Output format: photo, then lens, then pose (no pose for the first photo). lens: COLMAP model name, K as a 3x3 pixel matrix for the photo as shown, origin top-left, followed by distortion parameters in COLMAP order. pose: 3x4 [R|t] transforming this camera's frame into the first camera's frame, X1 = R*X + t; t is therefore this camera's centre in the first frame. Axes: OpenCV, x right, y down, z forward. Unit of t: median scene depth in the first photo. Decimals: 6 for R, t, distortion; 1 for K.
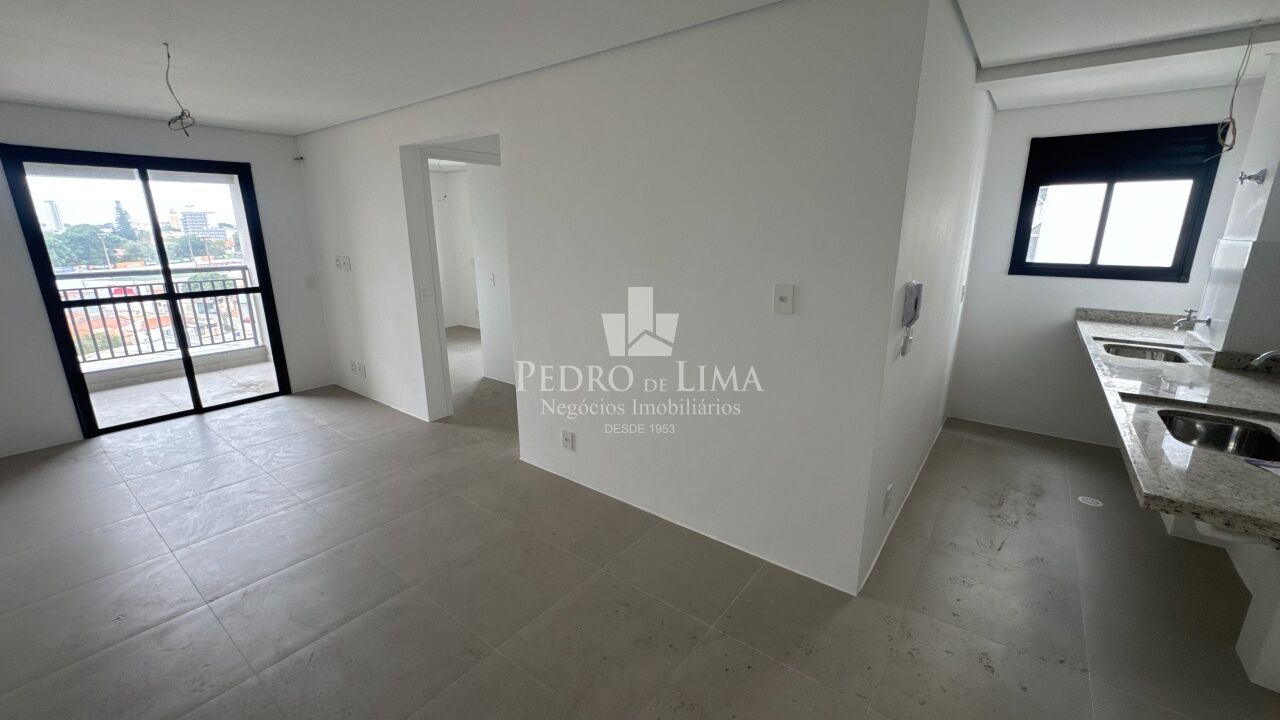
lens RADIAL K [[511.2, 0, 640.0], [0, 511.2, 360.0], [0, 0, 1]] dist [-0.002128, 0.000276]
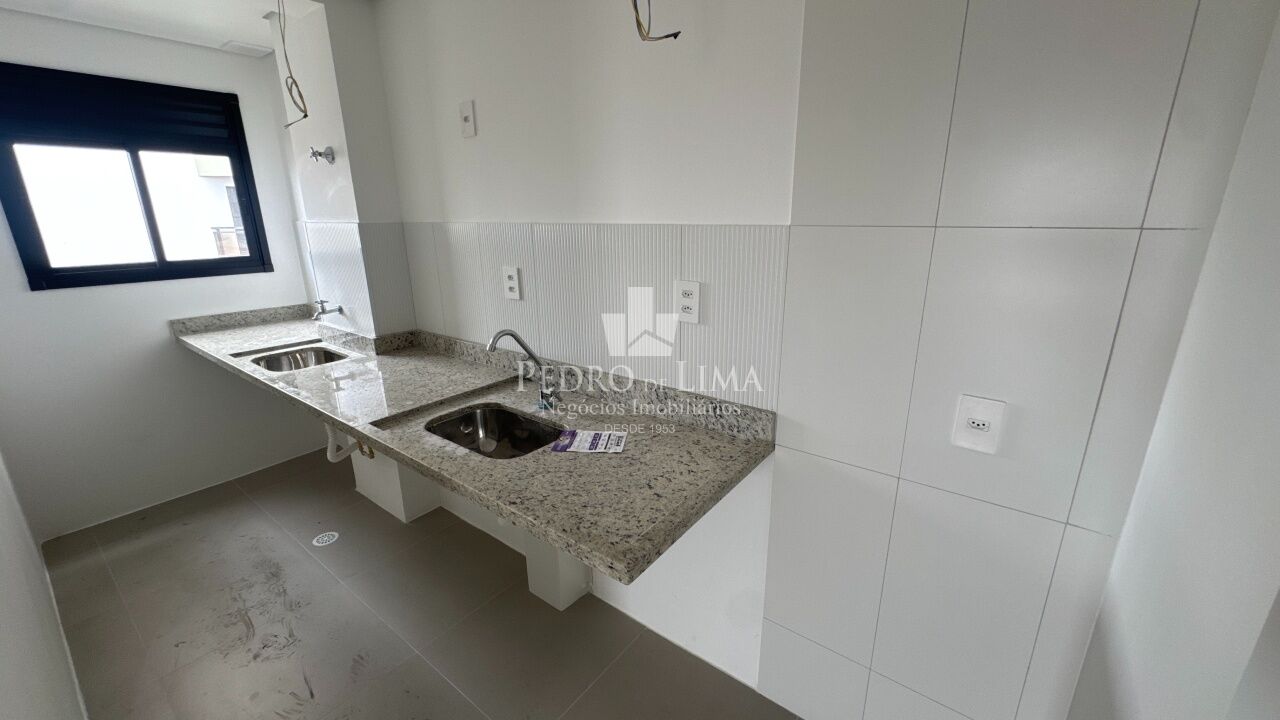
lens RADIAL K [[511.2, 0, 640.0], [0, 511.2, 360.0], [0, 0, 1]] dist [-0.002128, 0.000276]
pose [[0.007324, -0.276199, 0.961072, 0.119354], [0.261324, 0.928228, 0.264769, -0.061139], [-0.965223, 0.249213, 0.078976, 0.268087]]
